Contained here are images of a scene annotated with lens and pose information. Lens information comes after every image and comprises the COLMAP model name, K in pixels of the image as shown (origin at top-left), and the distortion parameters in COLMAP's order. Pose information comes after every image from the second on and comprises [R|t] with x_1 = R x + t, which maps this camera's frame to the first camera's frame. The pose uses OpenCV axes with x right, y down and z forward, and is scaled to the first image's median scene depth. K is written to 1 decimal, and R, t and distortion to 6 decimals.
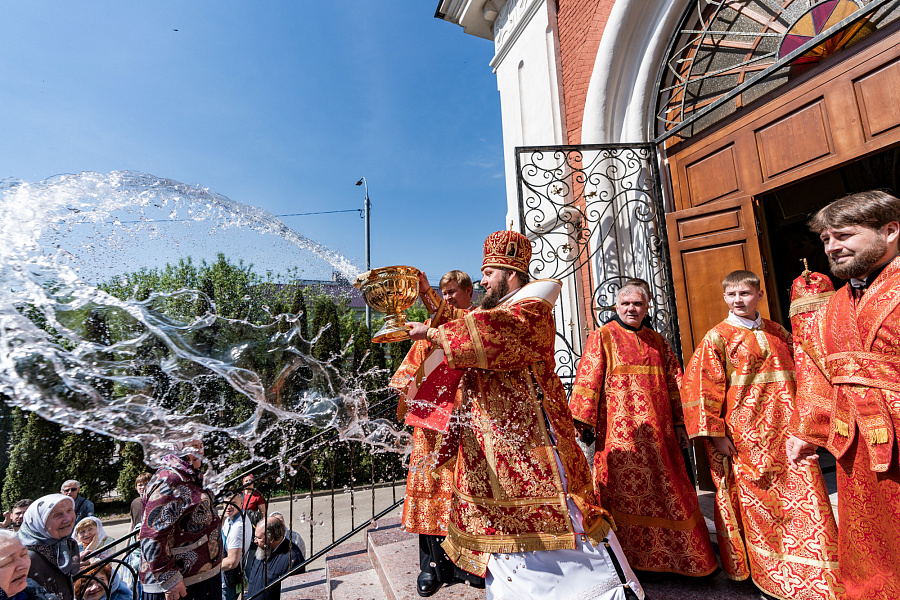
lens RADIAL K [[416.4, 0, 448.8], [0, 416.4, 300.8], [0, 0, 1]] dist [-0.005581, 0.002128]
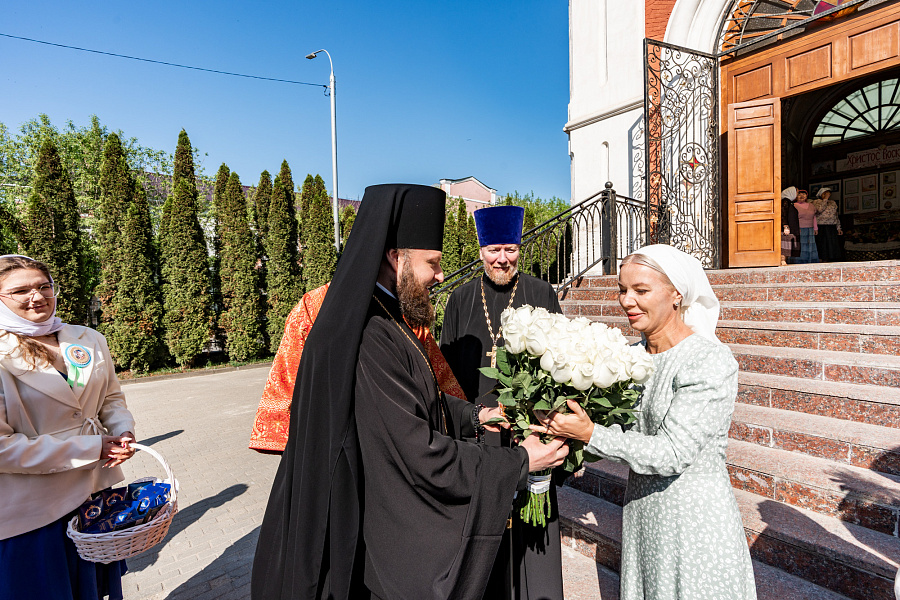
lens RADIAL K [[416.4, 0, 446.0], [0, 416.4, 297.7], [0, 0, 1]] dist [-0.005581, 0.002128]
pose [[0.953270, 0.025335, 0.301055, -1.031208], [-0.079334, 0.982499, 0.168526, 0.360743], [-0.291517, -0.184535, 0.938597, -0.335243]]
